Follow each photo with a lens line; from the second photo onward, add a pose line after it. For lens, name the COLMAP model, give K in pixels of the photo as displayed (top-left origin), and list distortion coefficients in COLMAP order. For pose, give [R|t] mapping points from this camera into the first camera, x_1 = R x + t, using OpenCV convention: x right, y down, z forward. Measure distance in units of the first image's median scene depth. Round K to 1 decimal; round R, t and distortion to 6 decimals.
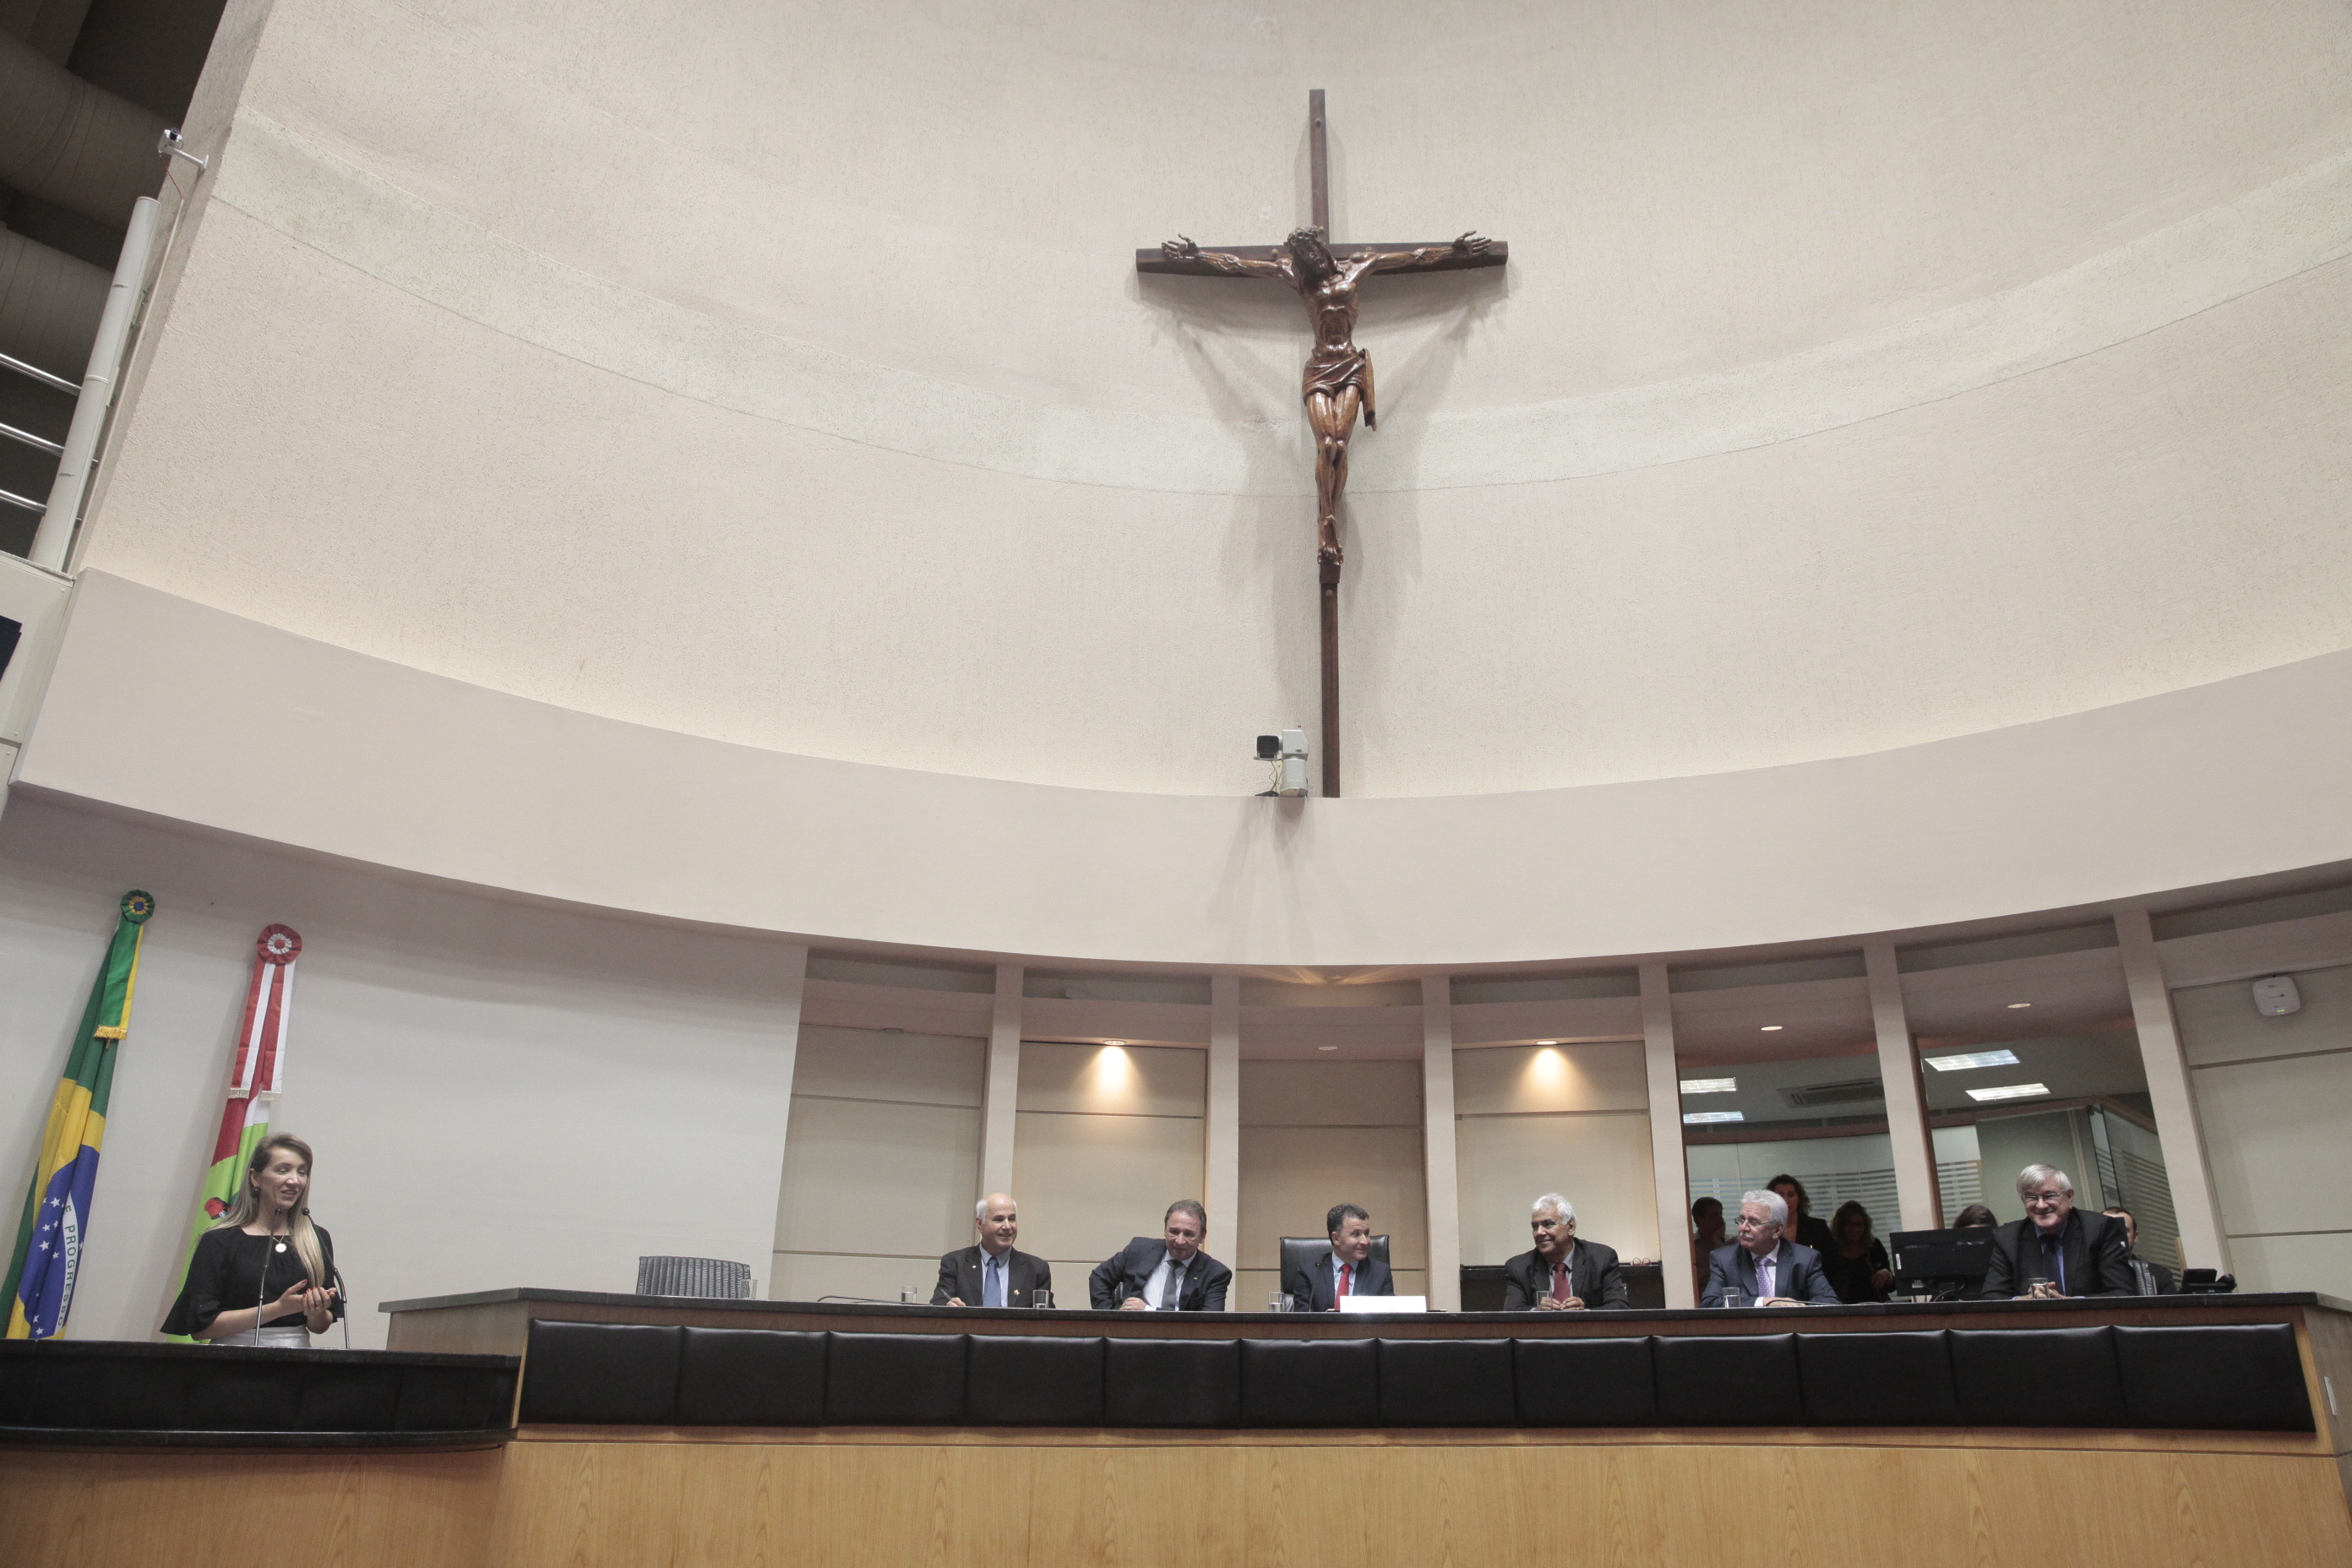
lens RADIAL K [[1634.0, 0, 1181.5], [0, 1634.0, 776.6], [0, 0, 1]] dist [-0.102759, 0.078979]
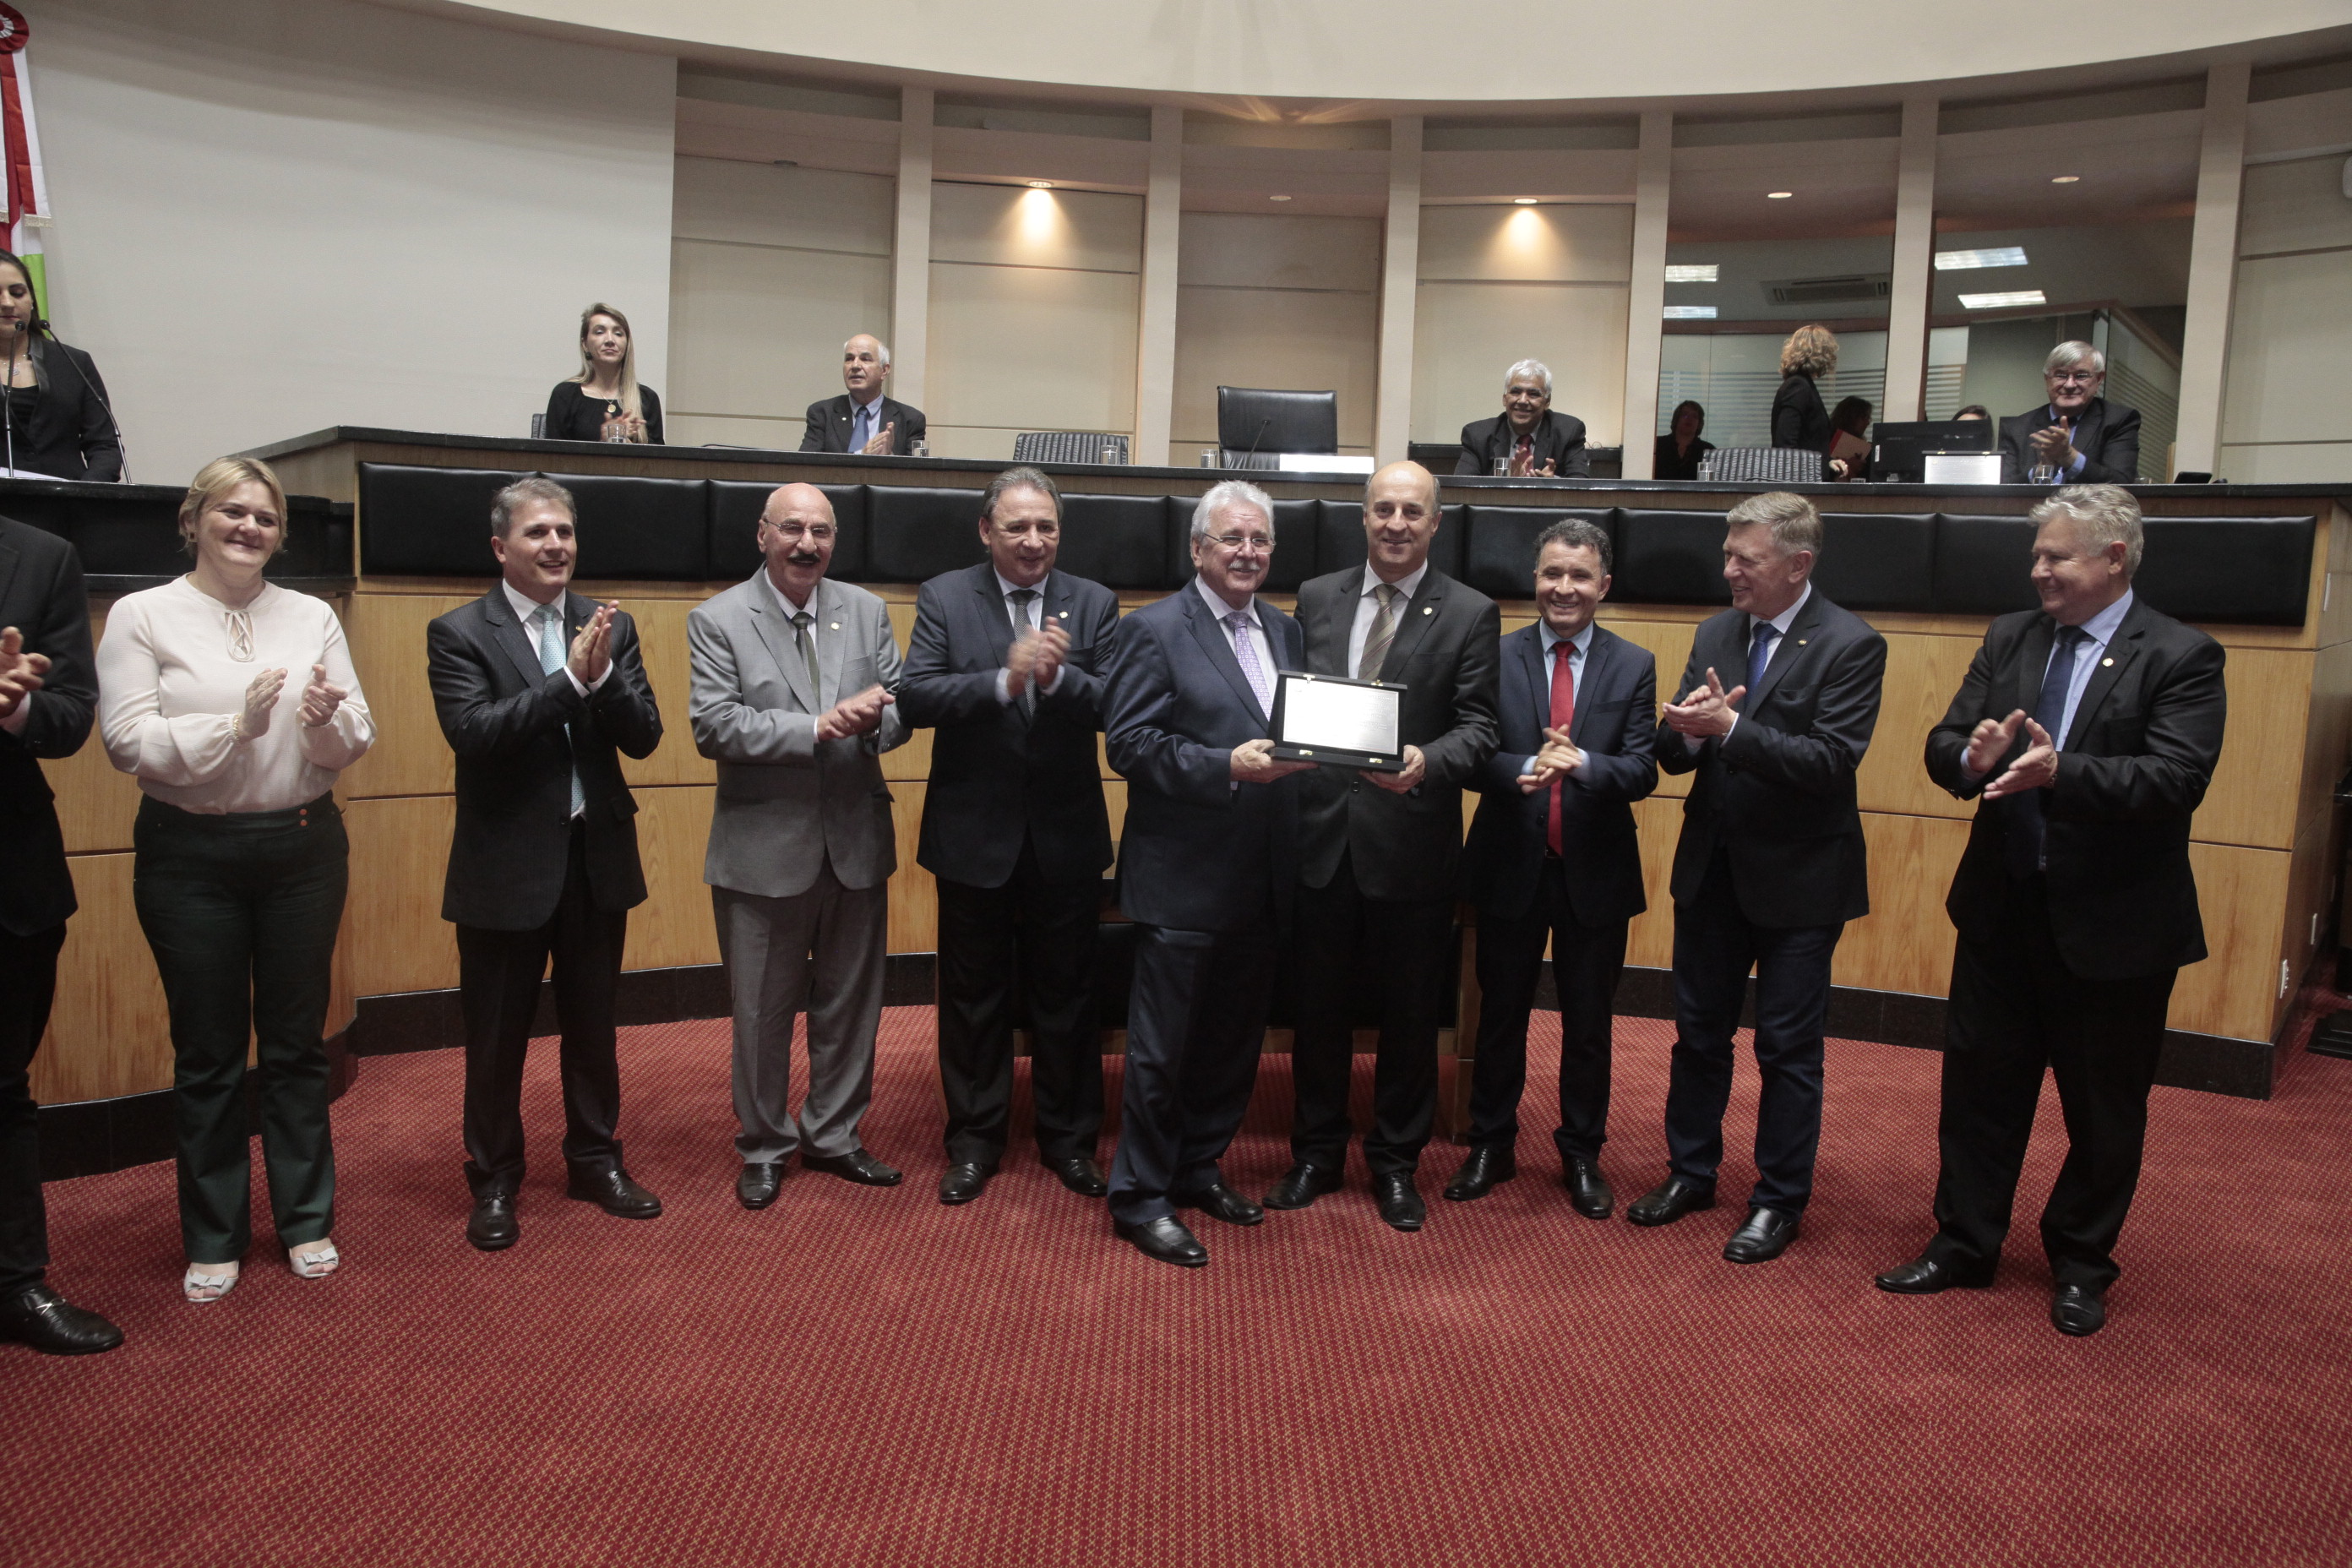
lens RADIAL K [[1629.6, 0, 1182.0], [0, 1629.6, 781.3], [0, 0, 1]] dist [-0.100886, 0.079597]
pose [[0.999207, 0.015131, 0.036836, 0.008596], [-0.030509, 0.885347, 0.463928, 0.043226], [-0.025593, -0.464684, 0.885107, 0.076282]]
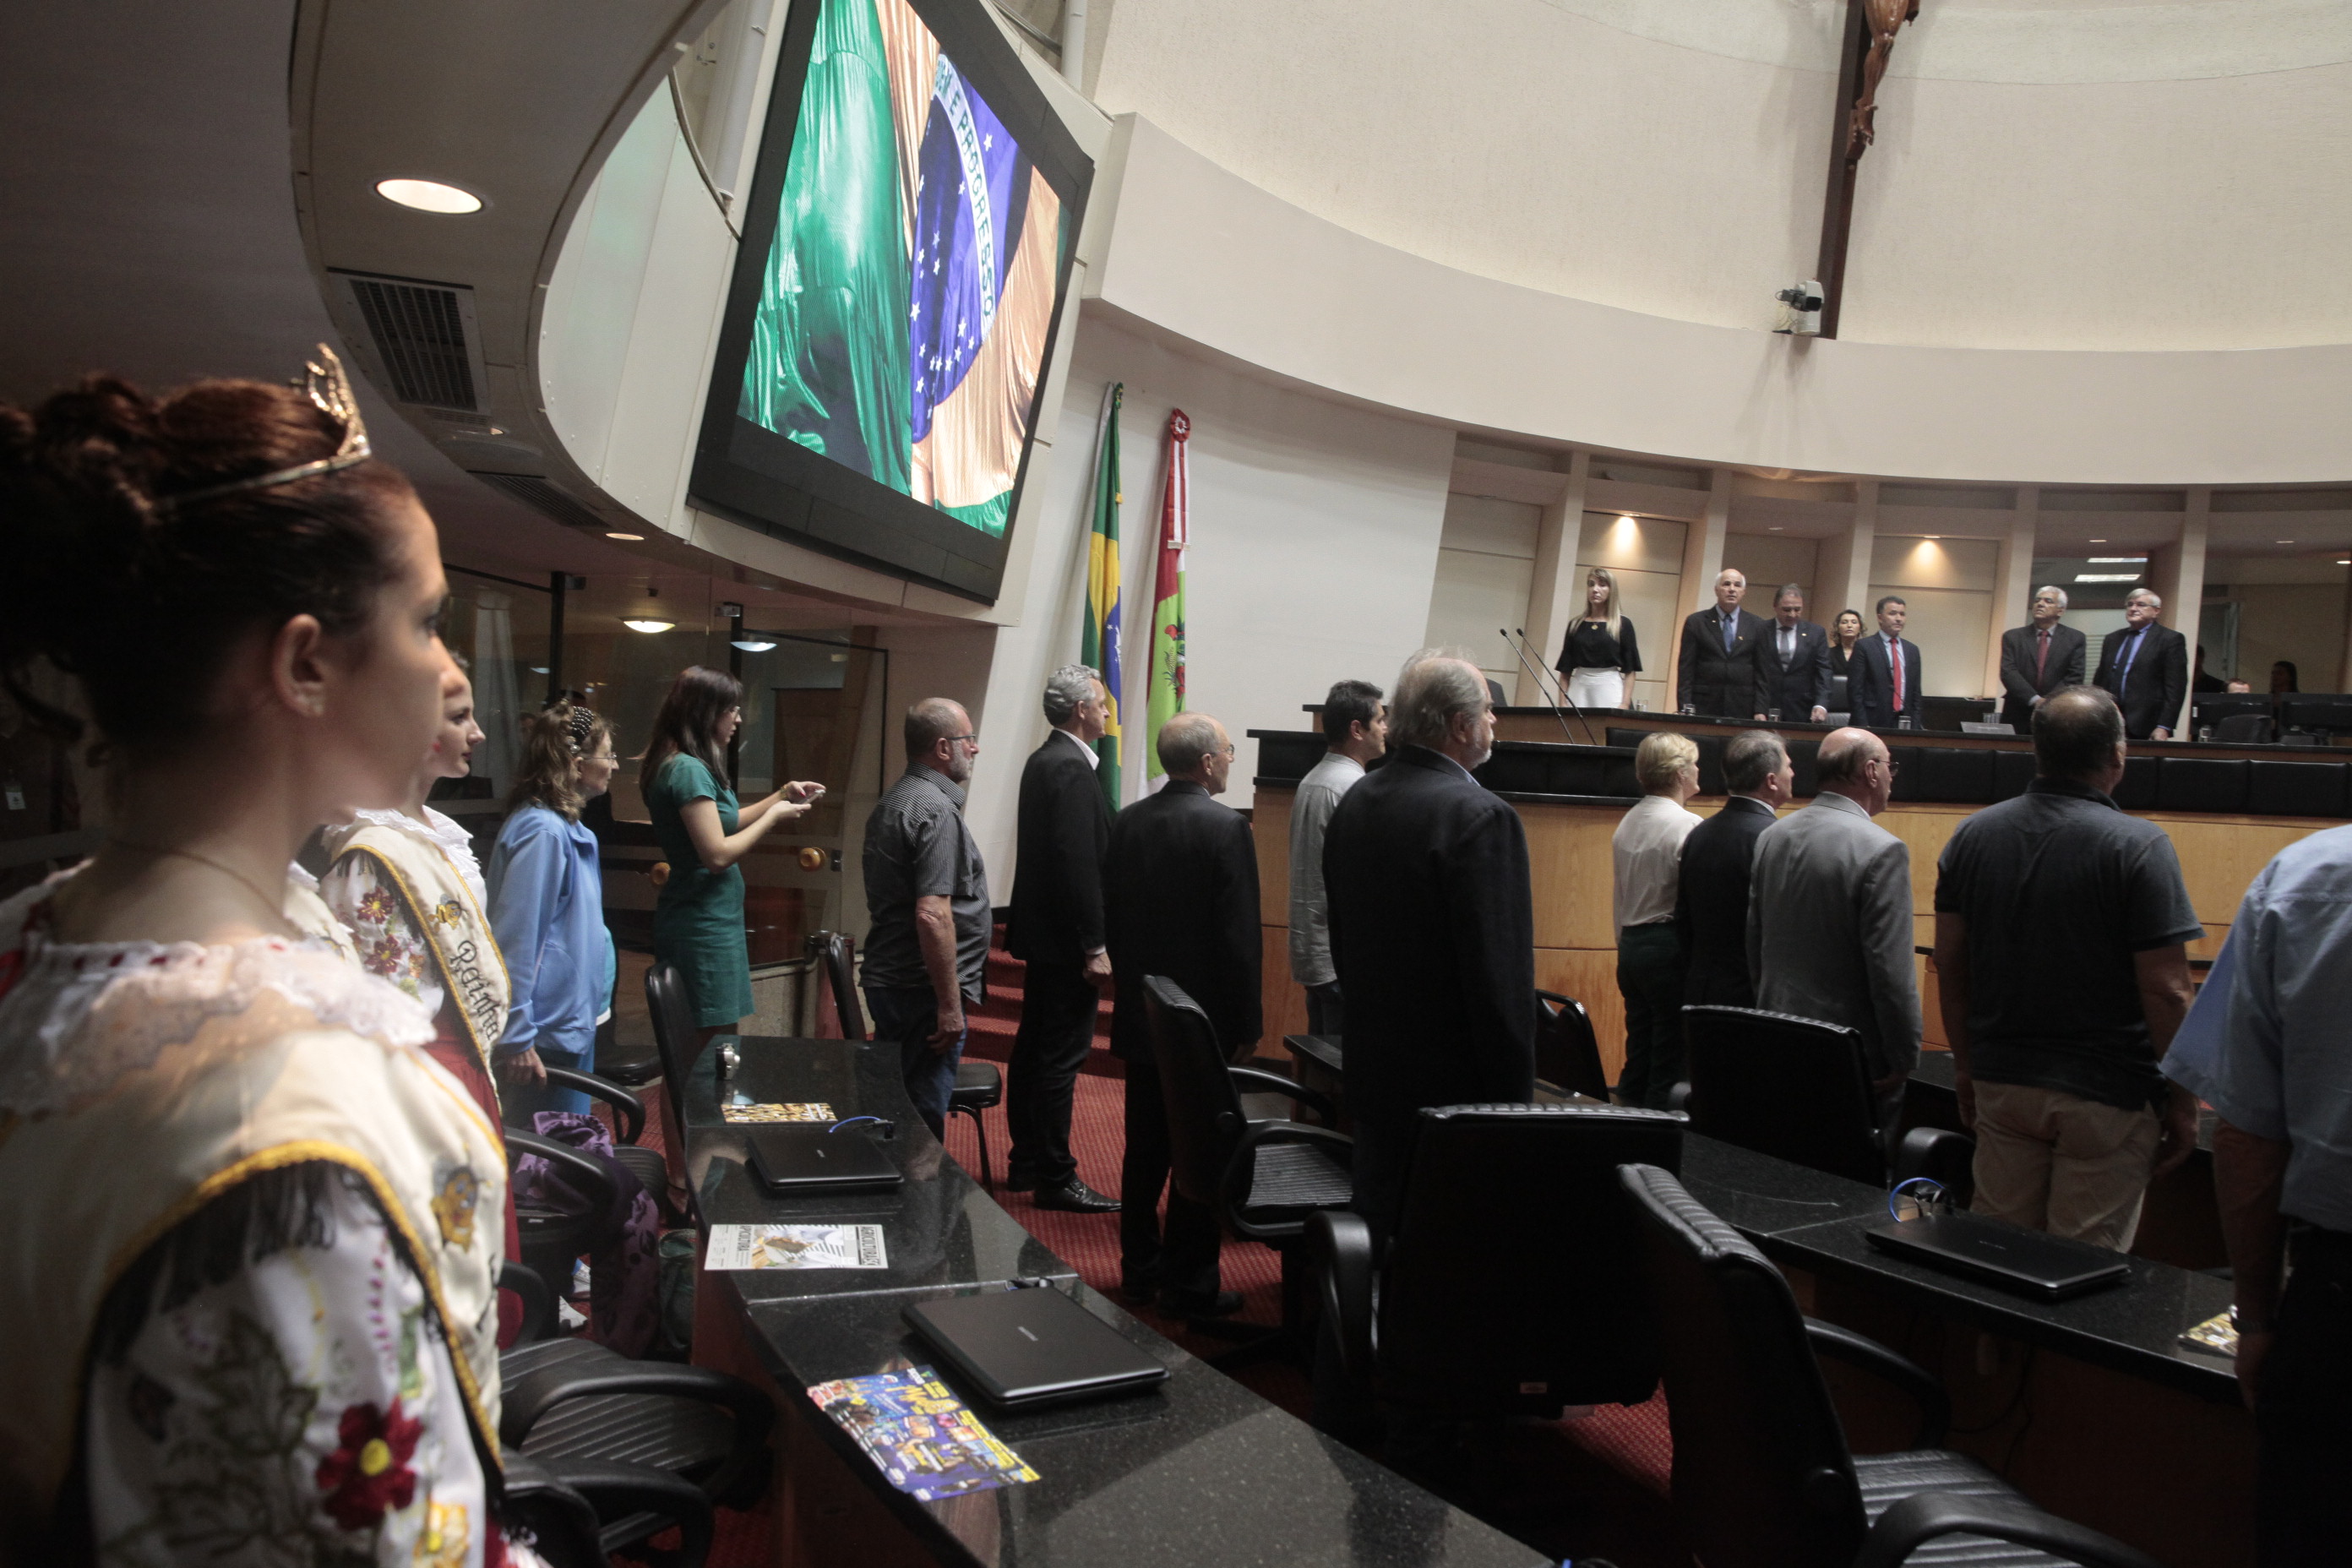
lens RADIAL K [[1637.2, 0, 1179.4], [0, 1637.2, 777.6], [0, 0, 1]] dist [-0.102835, 0.083881]
pose [[0.986860, 0.030648, 0.158643, -0.599939], [-0.087081, 0.927932, 0.362434, -0.079431], [-0.136102, -0.371487, 0.918408, -0.215166]]
